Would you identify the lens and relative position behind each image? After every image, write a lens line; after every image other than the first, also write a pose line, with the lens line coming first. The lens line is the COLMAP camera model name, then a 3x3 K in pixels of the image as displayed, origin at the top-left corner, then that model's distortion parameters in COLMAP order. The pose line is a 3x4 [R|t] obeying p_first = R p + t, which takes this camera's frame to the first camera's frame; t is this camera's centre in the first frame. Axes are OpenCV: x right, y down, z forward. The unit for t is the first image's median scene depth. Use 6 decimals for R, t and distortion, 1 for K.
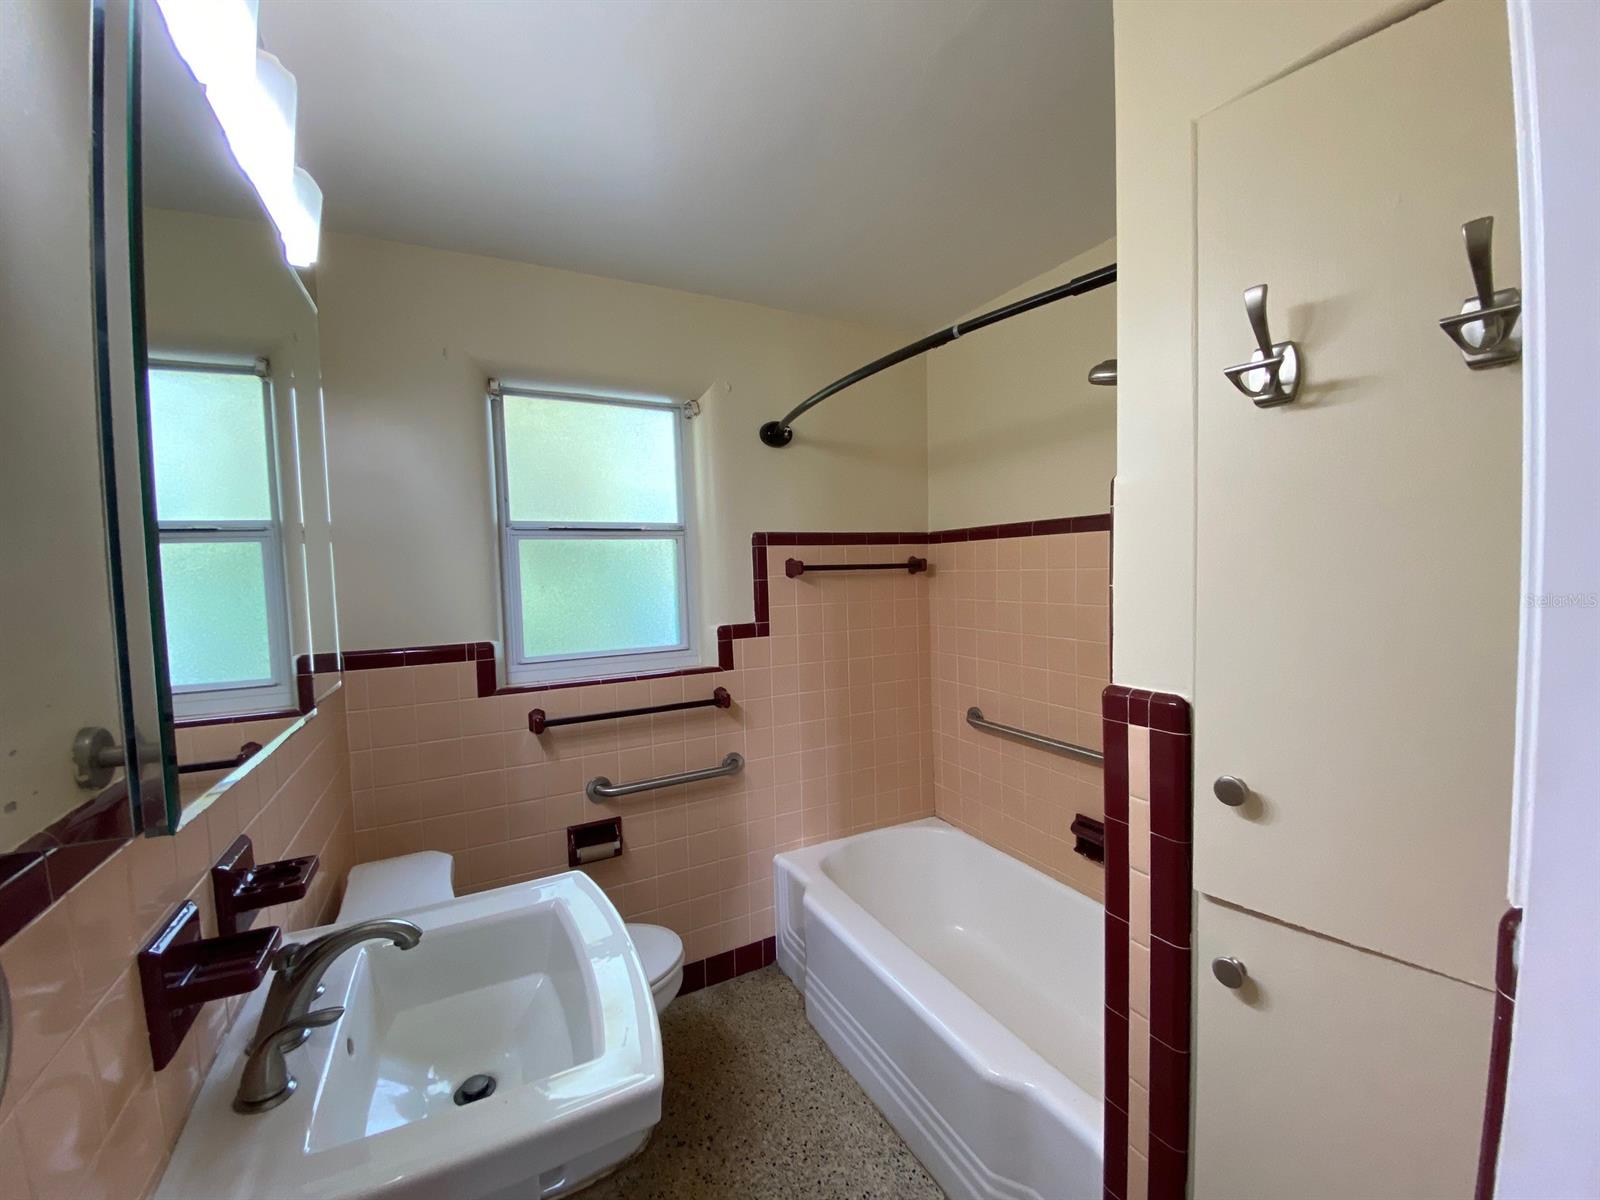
lens RADIAL K [[644.5, 0, 799.0], [0, 644.5, 600.0], [0, 0, 1]] dist [0.034967, -0.028052]
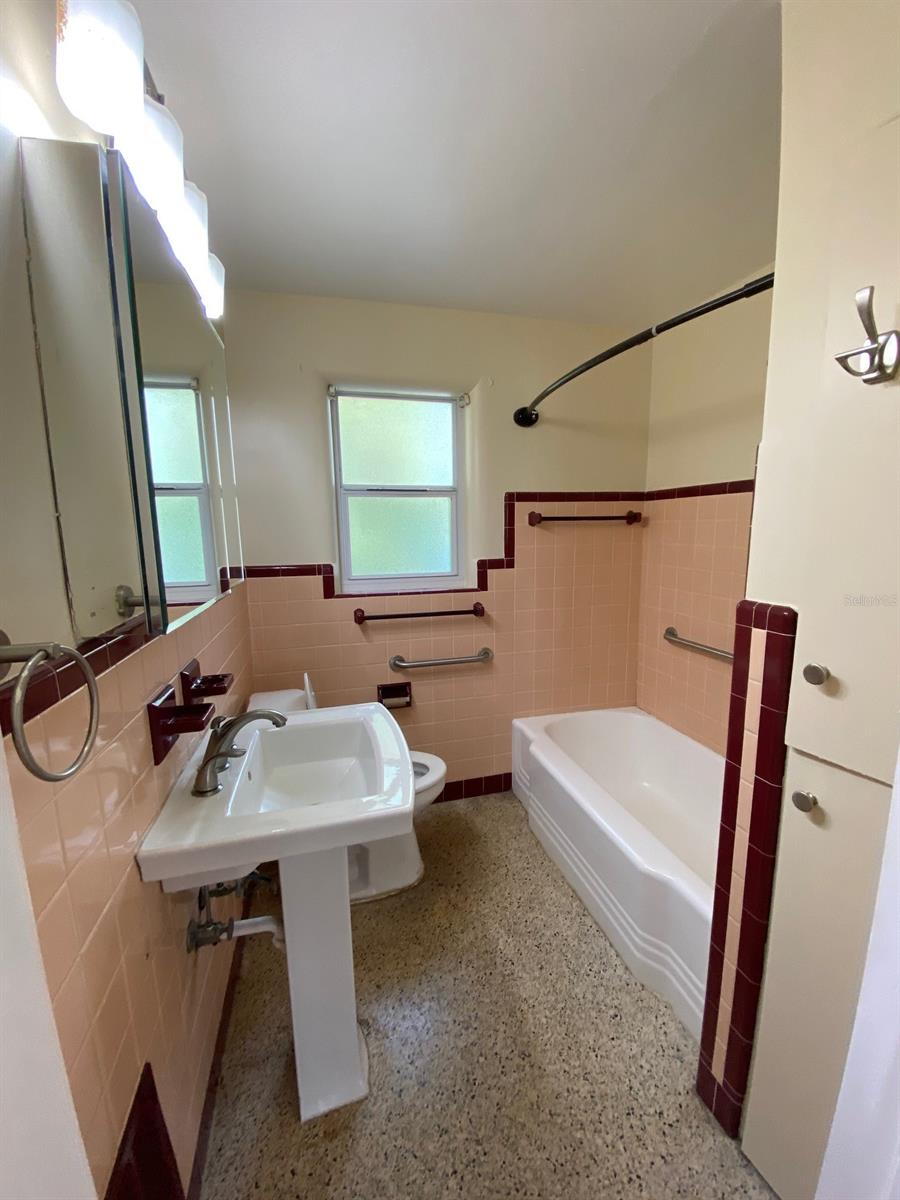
lens RADIAL K [[483.4, 0, 449.7], [0, 483.4, 597.5], [0, 0, 1]] dist [0.034967, -0.028052]
pose [[0.976407, 0.045695, -0.211048, 0.059951], [-0.024009, 0.994267, 0.104197, 0.021555], [0.214600, -0.096671, 0.971906, -0.077900]]
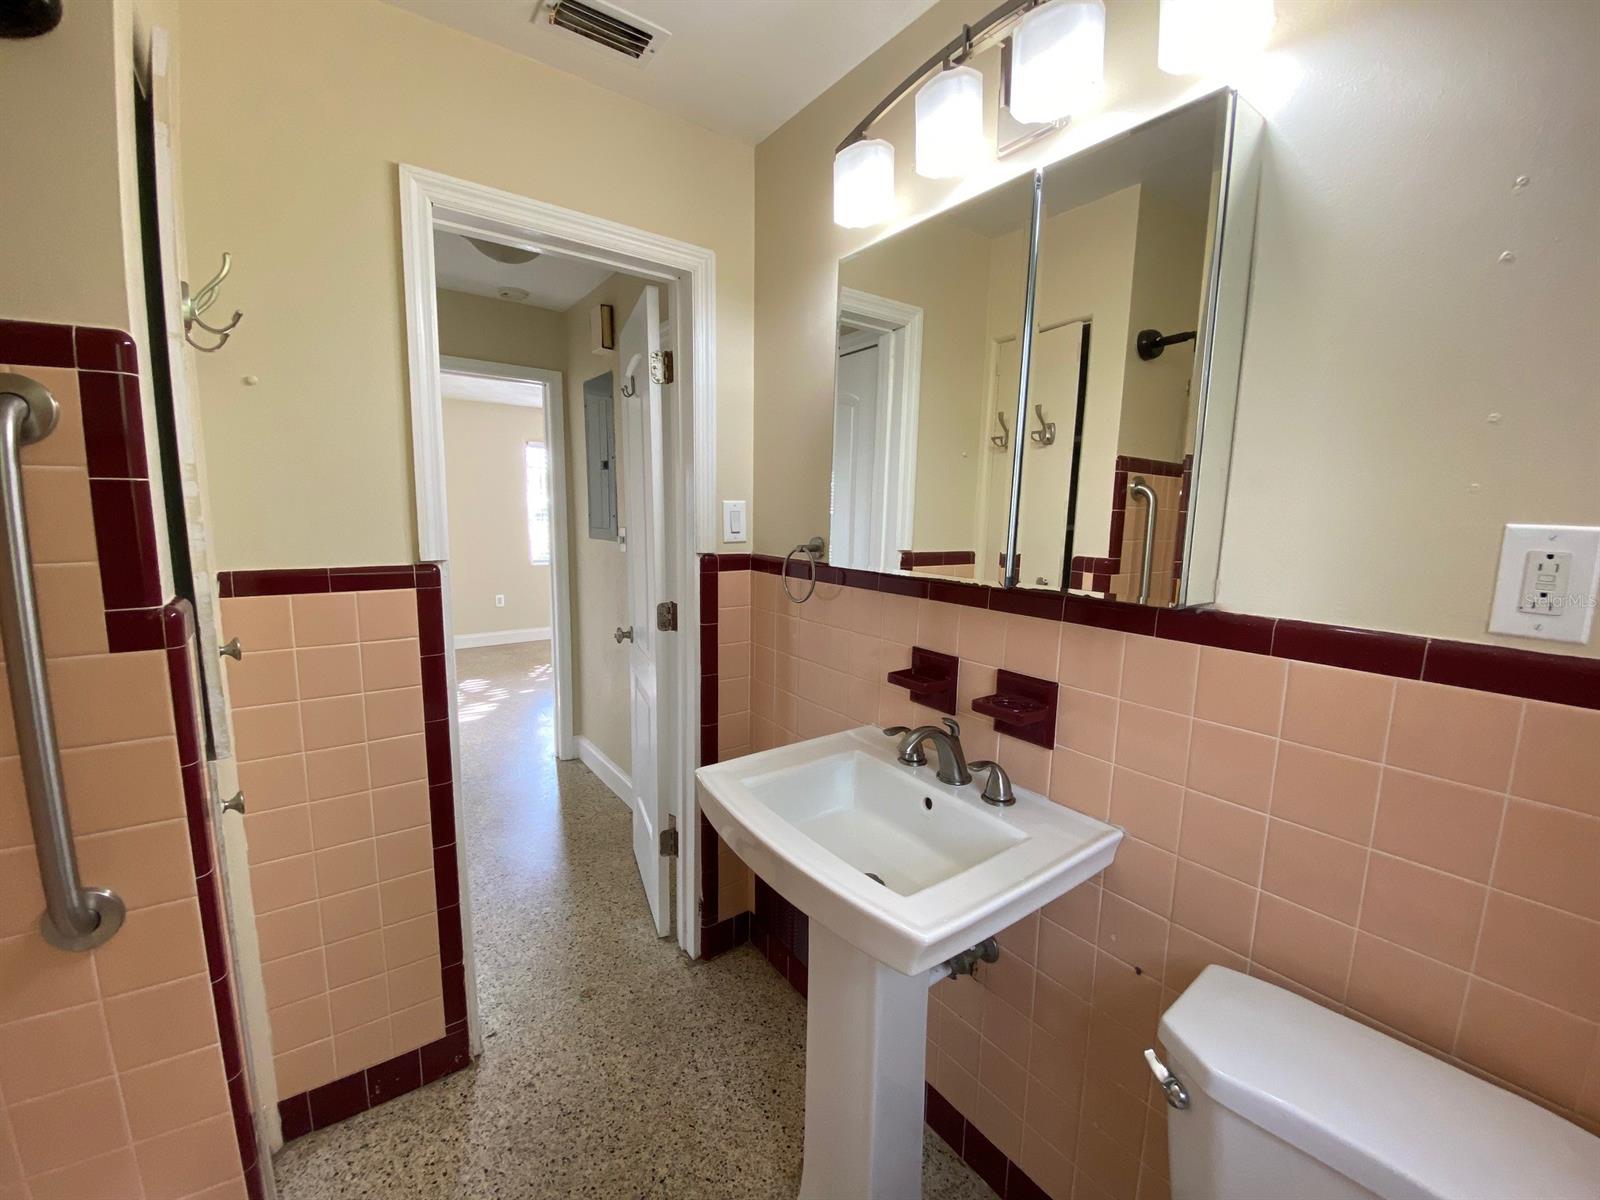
lens RADIAL K [[644.5, 0, 799.0], [0, 644.5, 600.0], [0, 0, 1]] dist [0.034967, -0.028052]
pose [[-0.987359, 0.034274, -0.154750, -0.100250], [0.003699, 0.981056, 0.193687, -0.016112], [0.158457, 0.190666, -0.968782, 1.137916]]
